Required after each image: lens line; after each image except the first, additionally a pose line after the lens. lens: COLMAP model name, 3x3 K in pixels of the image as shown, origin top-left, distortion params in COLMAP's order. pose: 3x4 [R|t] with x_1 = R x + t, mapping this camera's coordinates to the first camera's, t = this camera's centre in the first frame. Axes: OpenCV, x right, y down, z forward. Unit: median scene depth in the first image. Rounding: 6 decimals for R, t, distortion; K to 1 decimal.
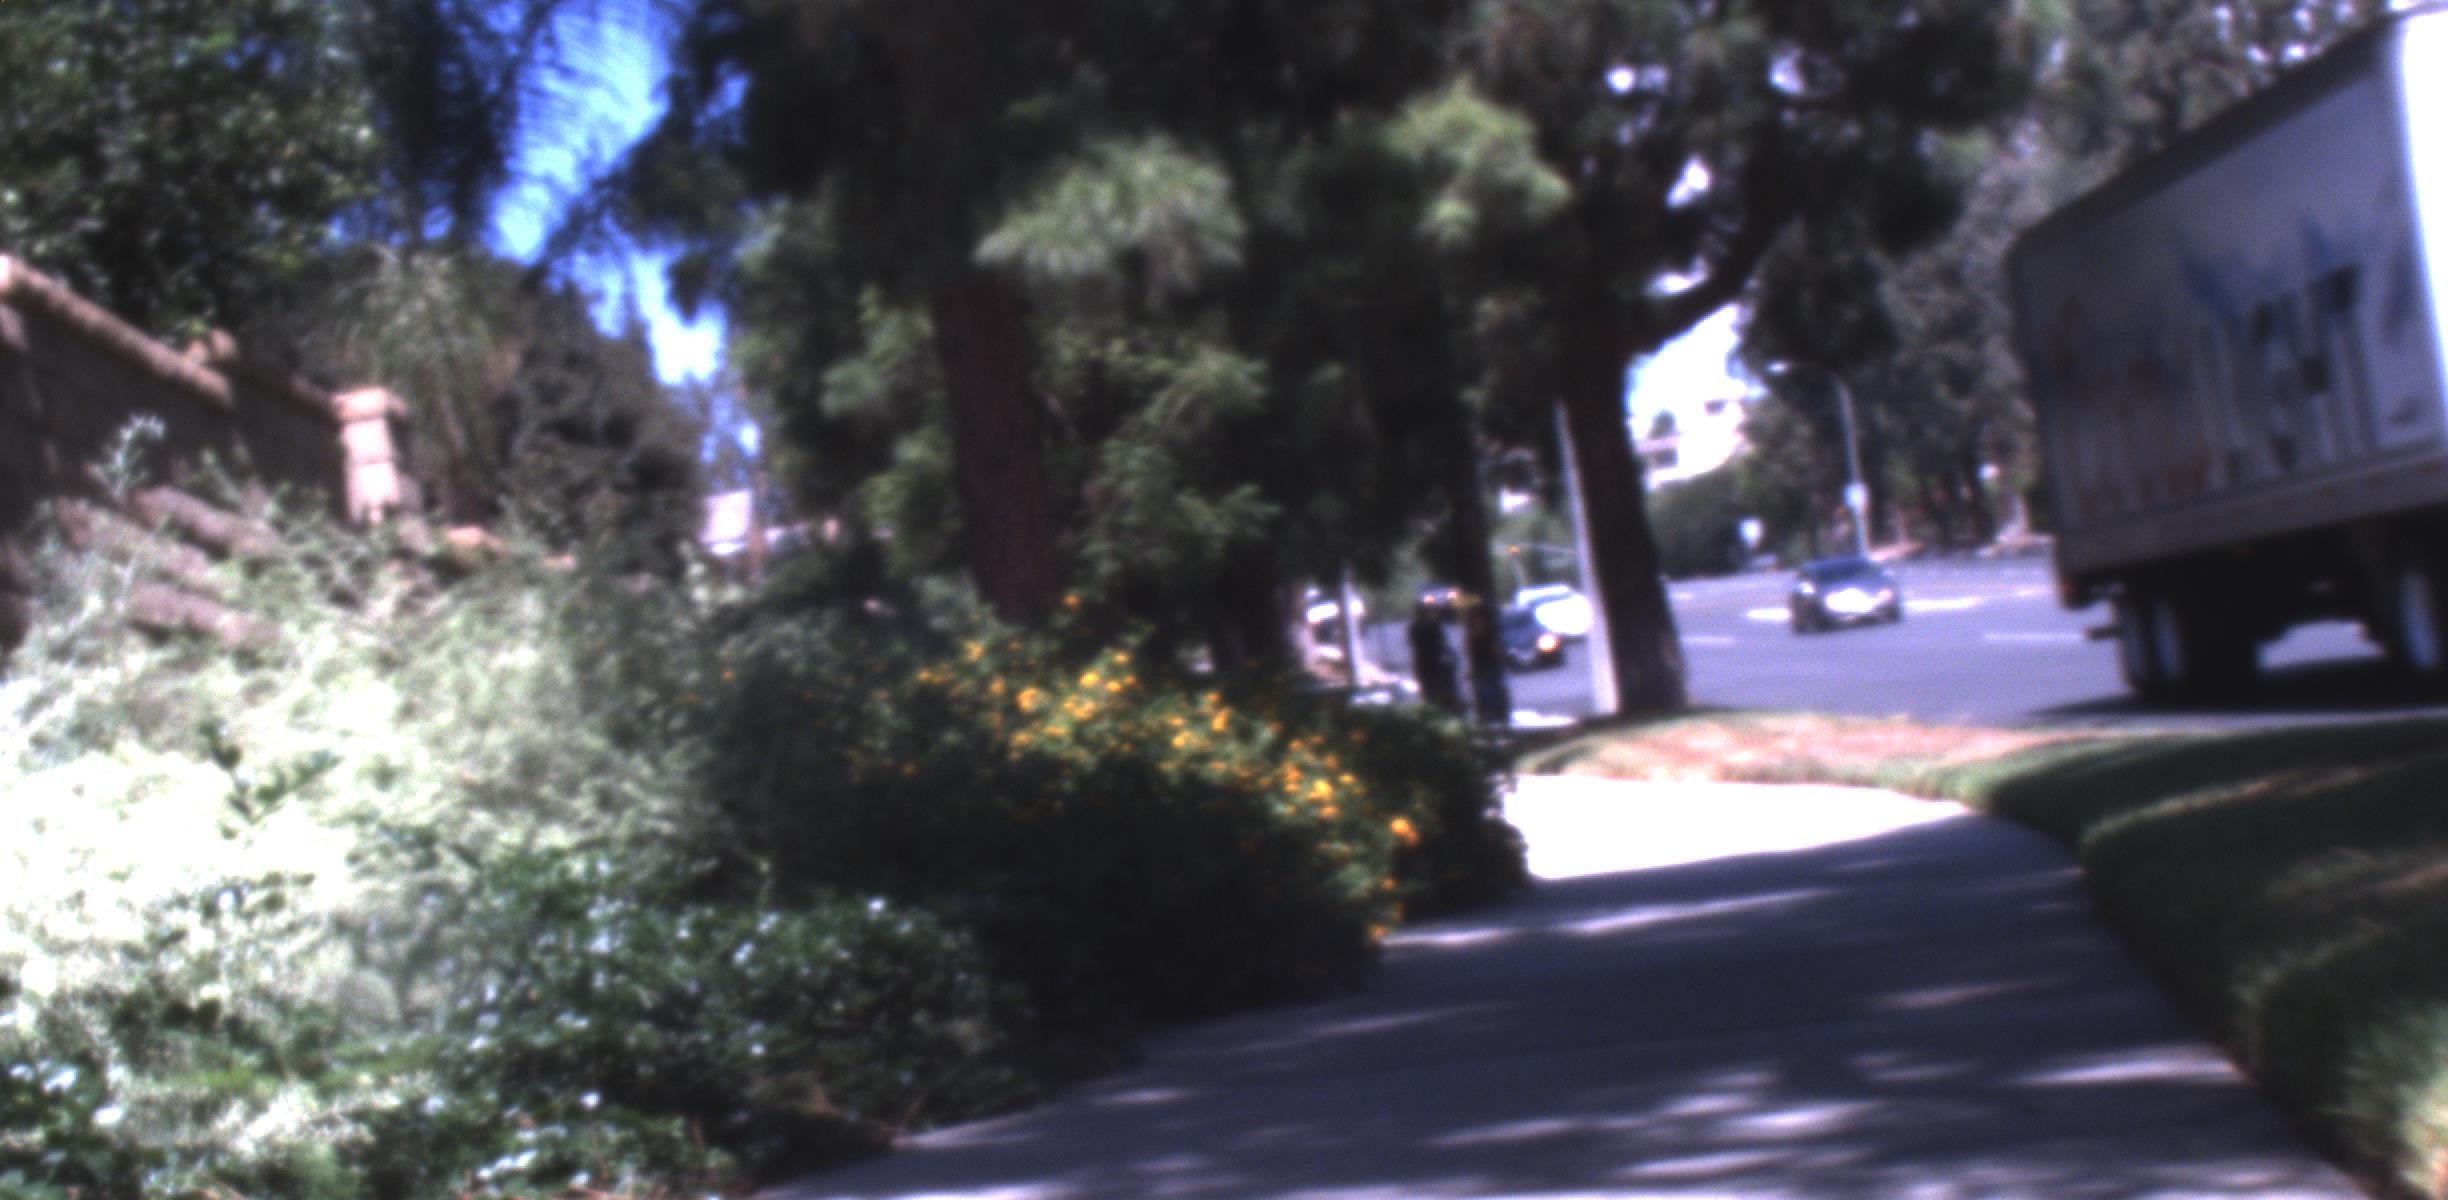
lens RADIAL K [[5356.2, 0, 1224.8], [0, 5356.2, 756.9], [0, 0, 1]] dist [-0.027721, 0.499292]
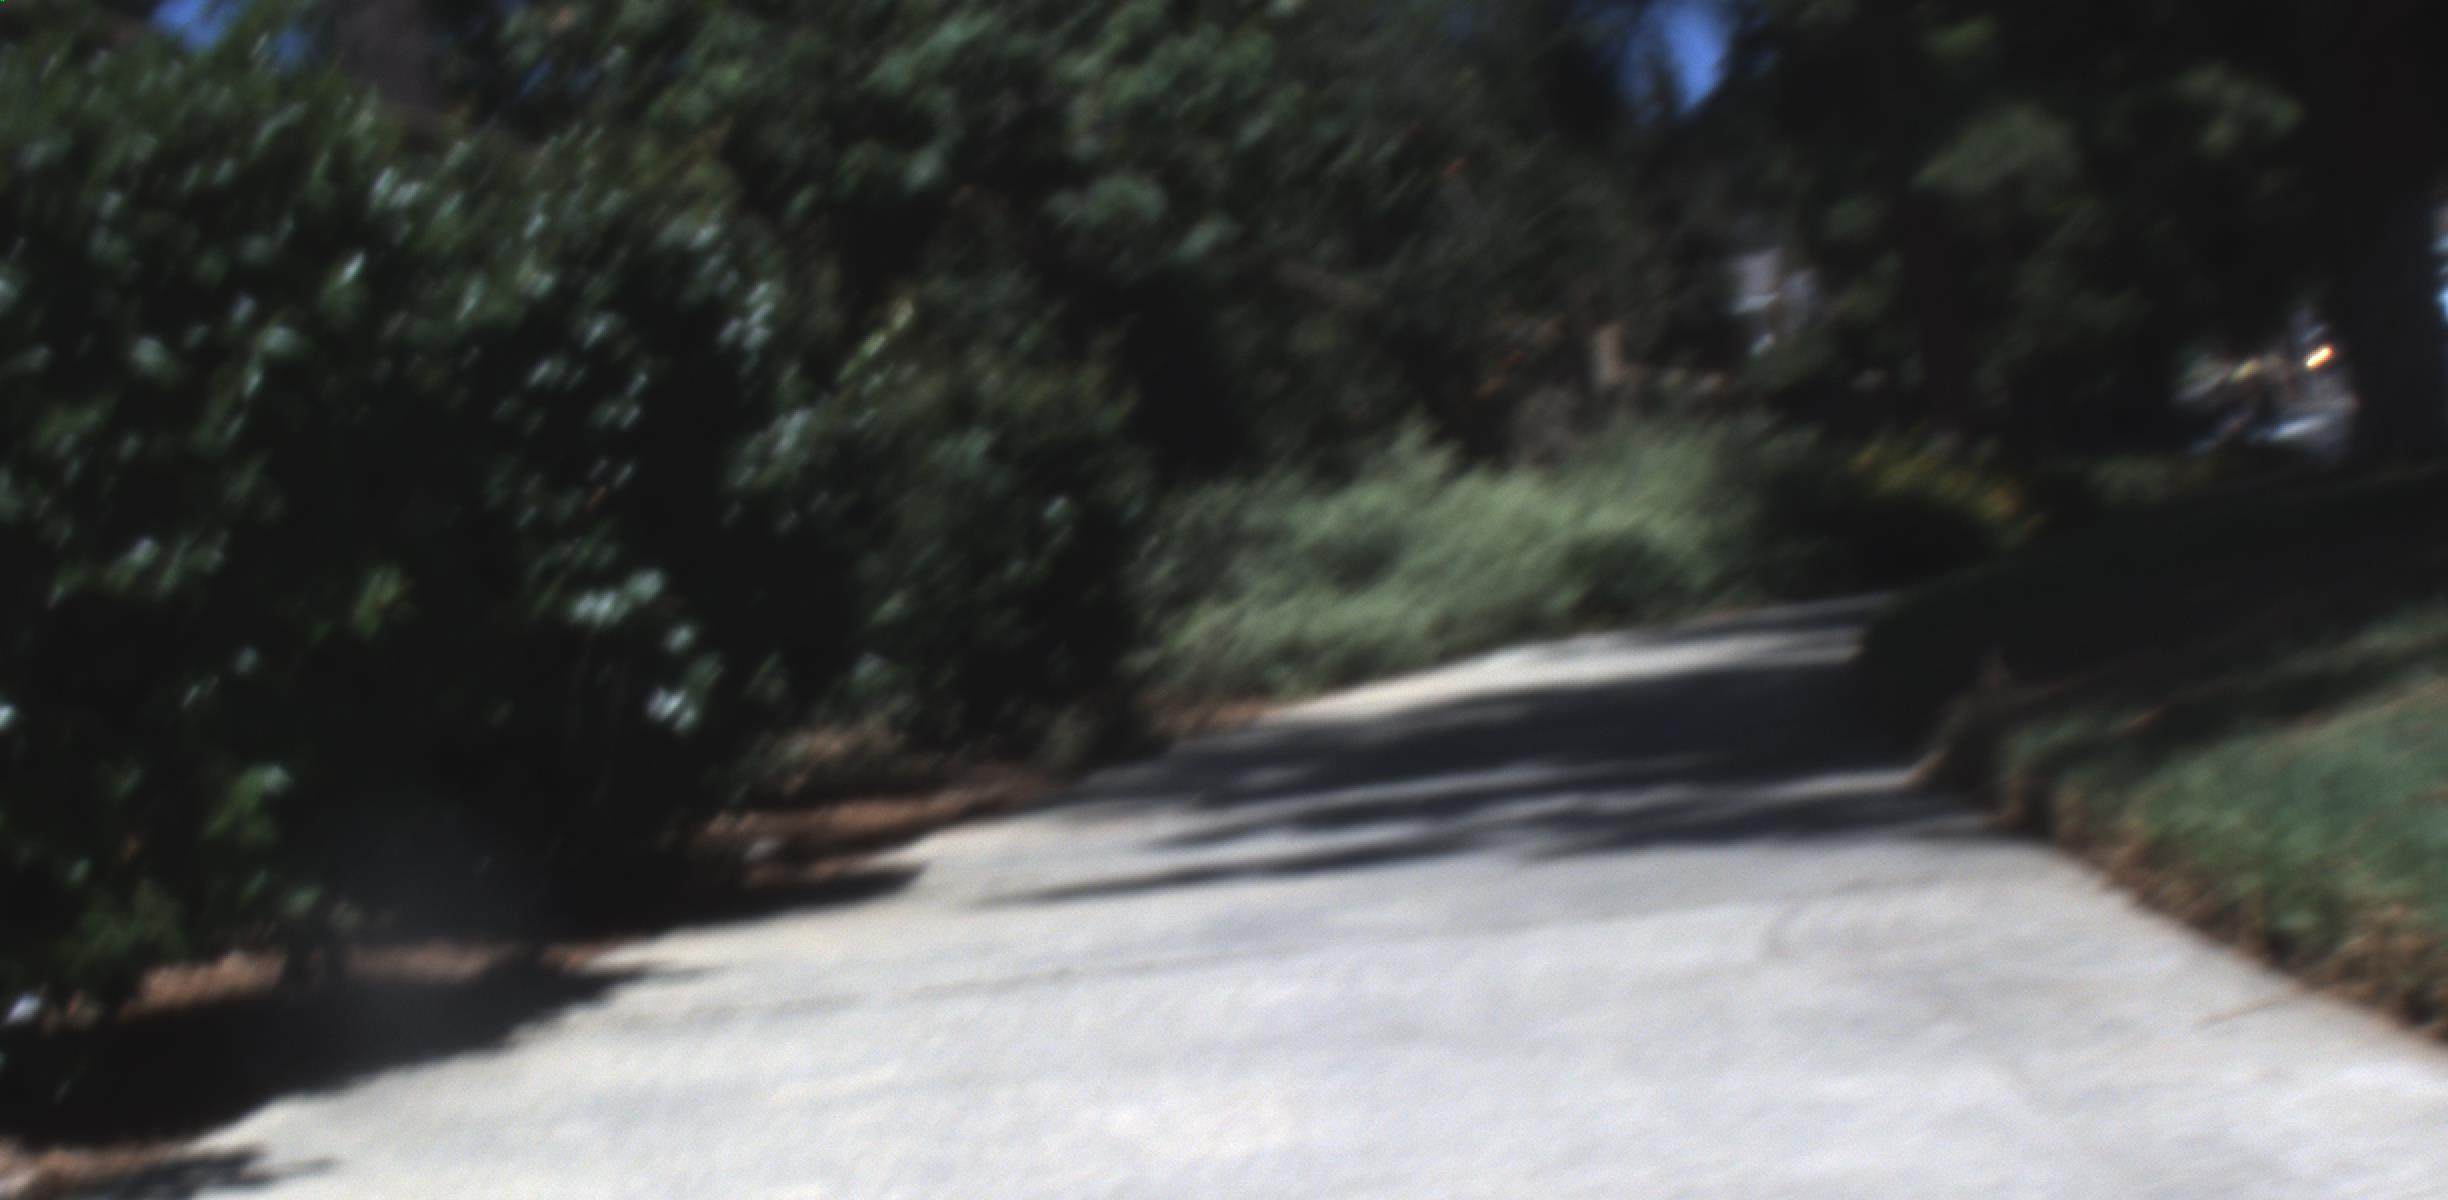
lens RADIAL K [[5356.2, 0, 1224.8], [0, 5356.2, 756.9], [0, 0, 1]] dist [-0.027721, 0.499292]
pose [[0.981697, -0.004670, -0.190392, 0.050339], [0.014680, 0.998581, 0.051197, -0.003725], [0.189883, -0.053055, 0.980372, -0.577407]]
